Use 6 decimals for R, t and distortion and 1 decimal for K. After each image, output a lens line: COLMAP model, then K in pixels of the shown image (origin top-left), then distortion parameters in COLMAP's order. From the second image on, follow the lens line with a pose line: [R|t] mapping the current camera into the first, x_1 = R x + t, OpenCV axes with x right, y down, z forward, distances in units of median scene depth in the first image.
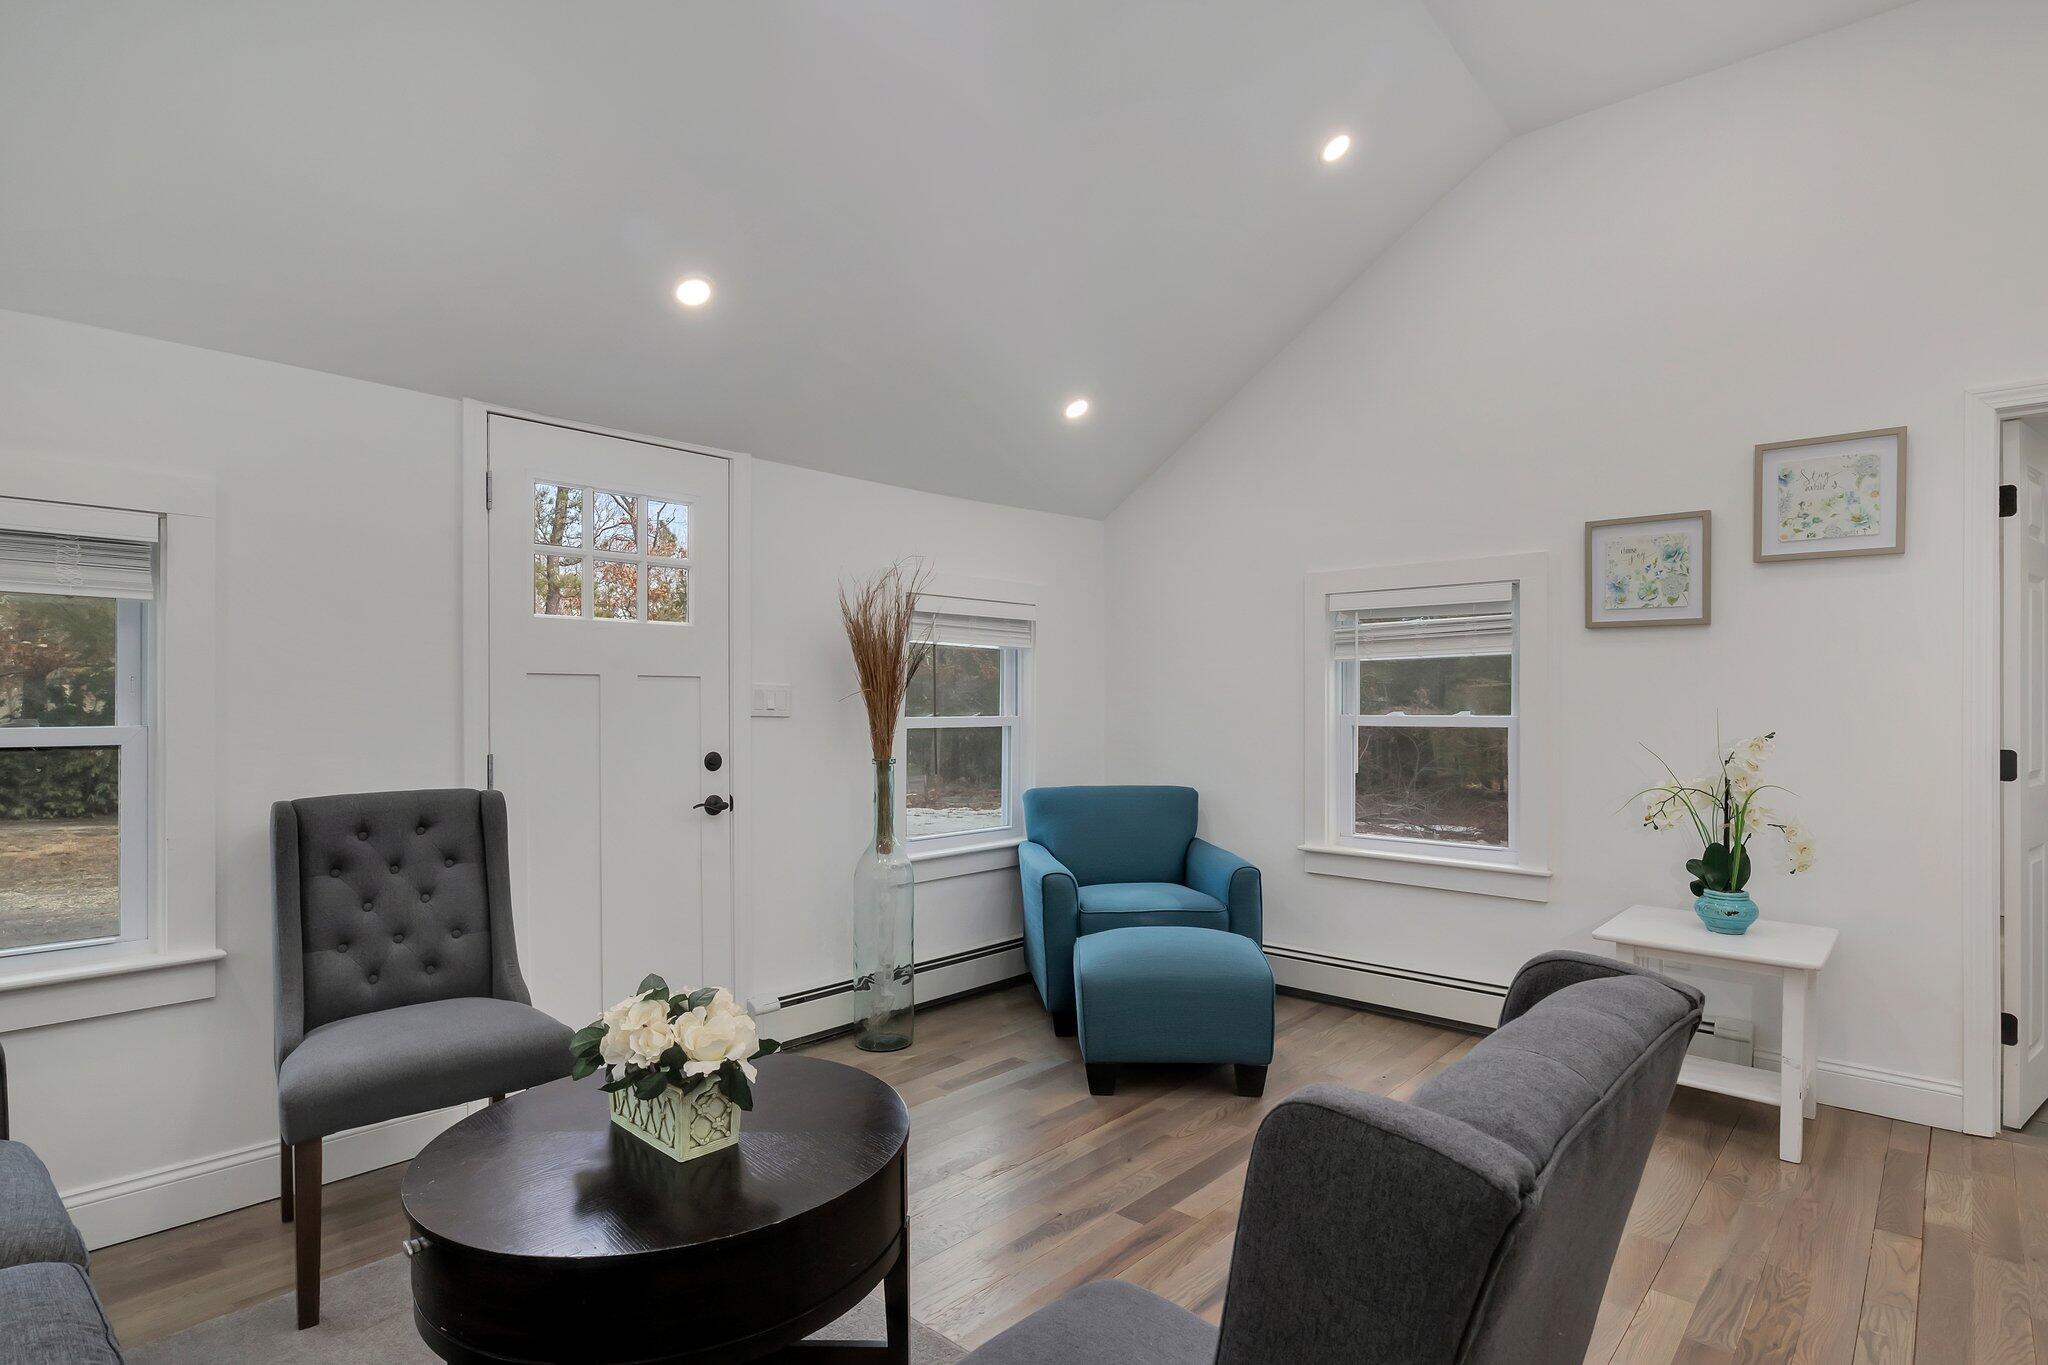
lens RADIAL K [[1037.5, 0, 1019.1], [0, 1037.5, 700.8], [0, 0, 1]] dist [-0.000797, 0.000145]
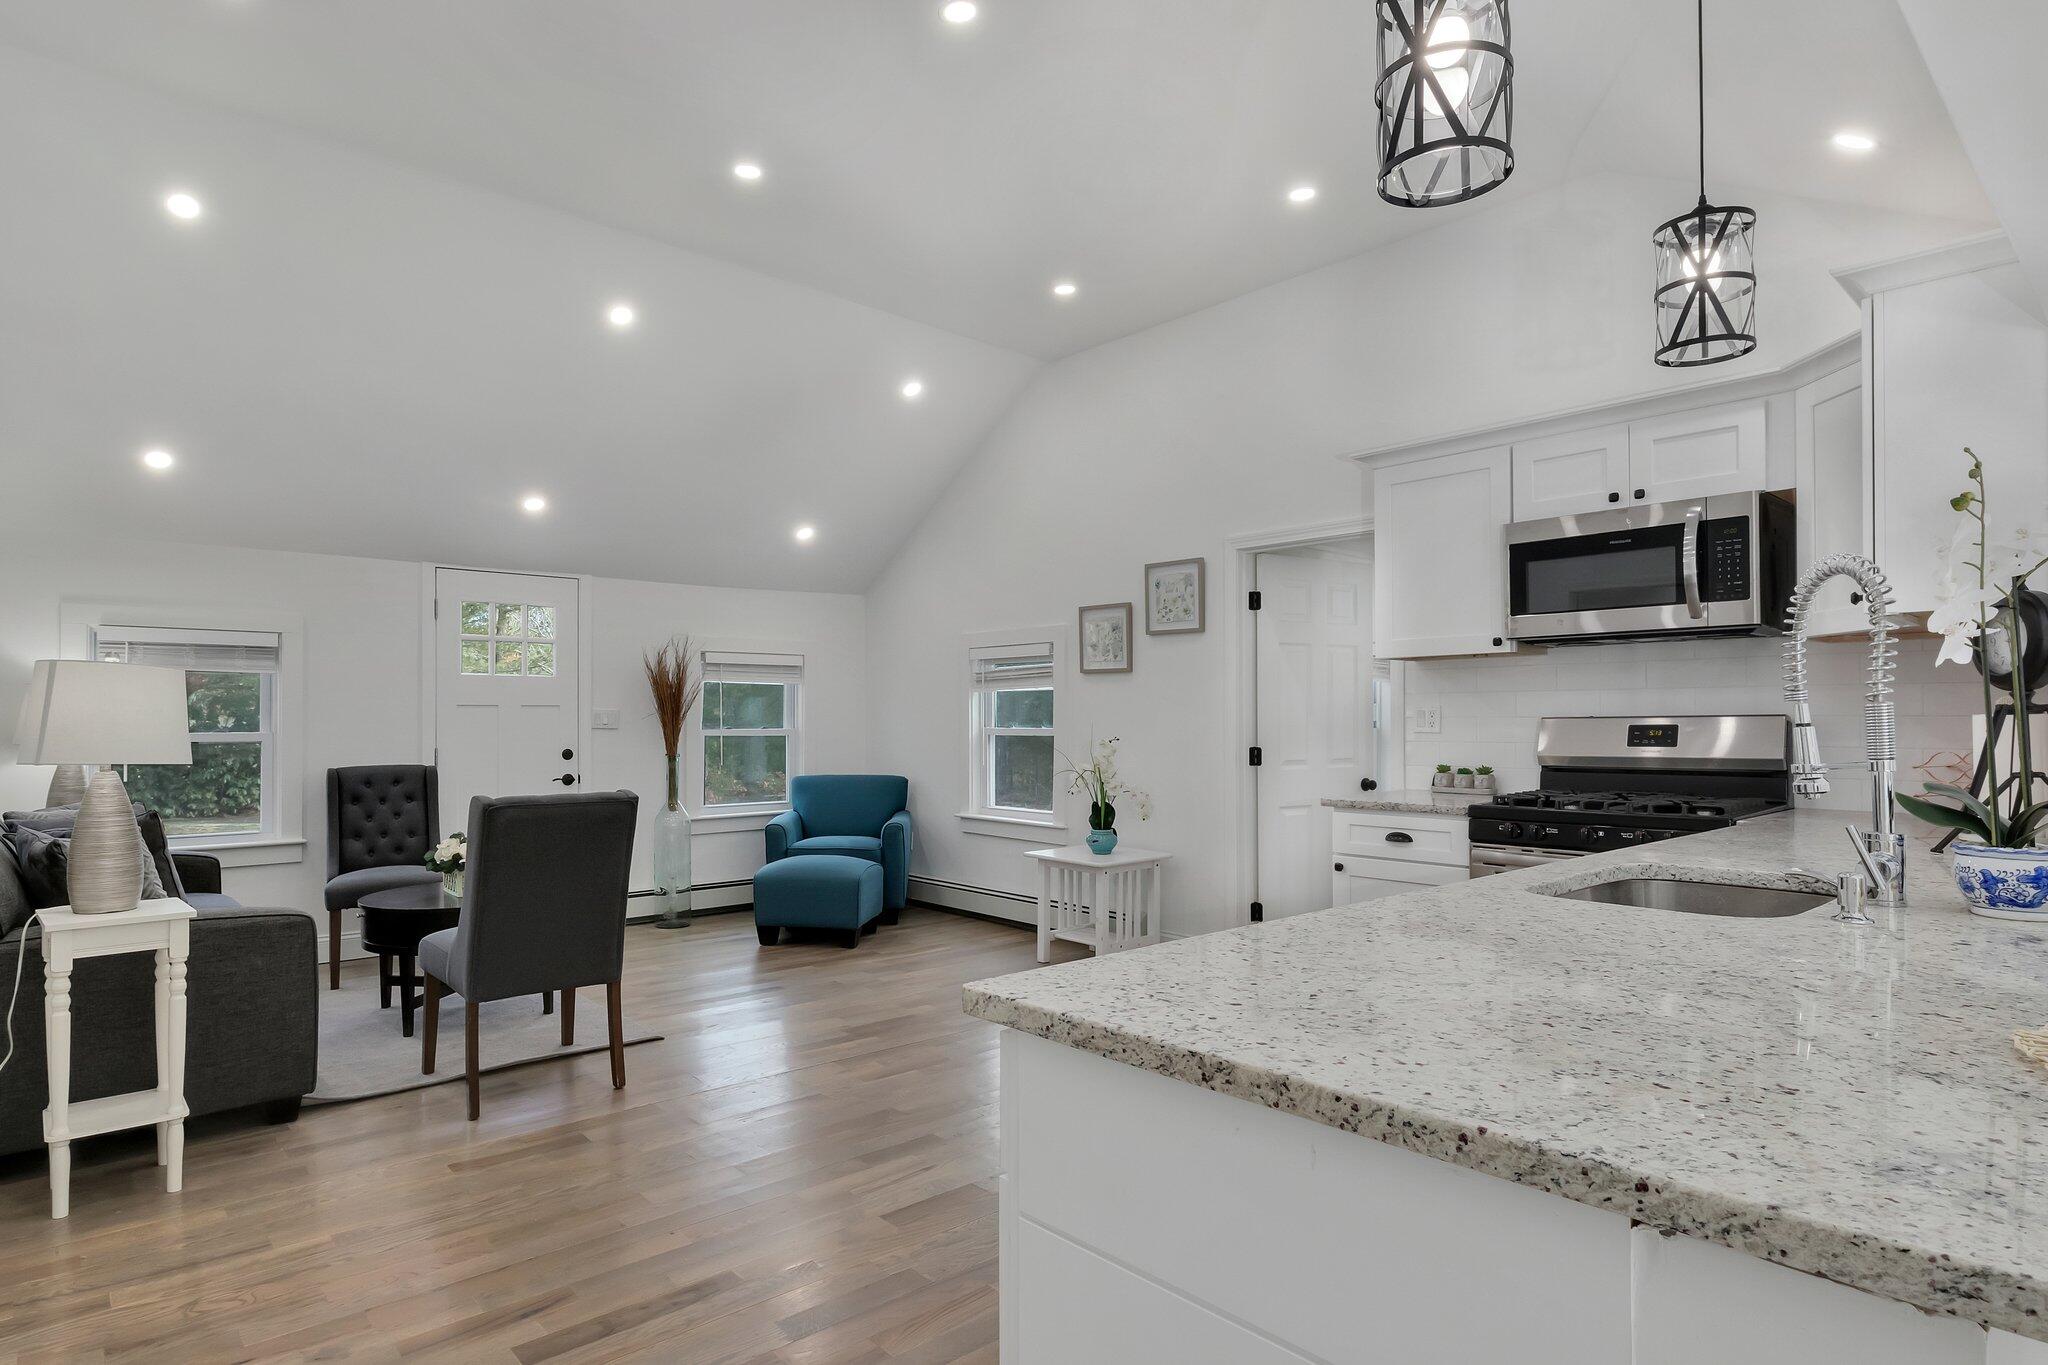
lens RADIAL K [[1107.7, 0, 952.9], [0, 1107.7, 704.6], [0, 0, 1]] dist [0.008572, 0.000542]
pose [[0.989520, -0.004192, -0.144335, 0.615934], [0.002784, 0.999947, -0.009955, -0.004385], [0.144369, 0.009449, 0.989479, -0.747795]]
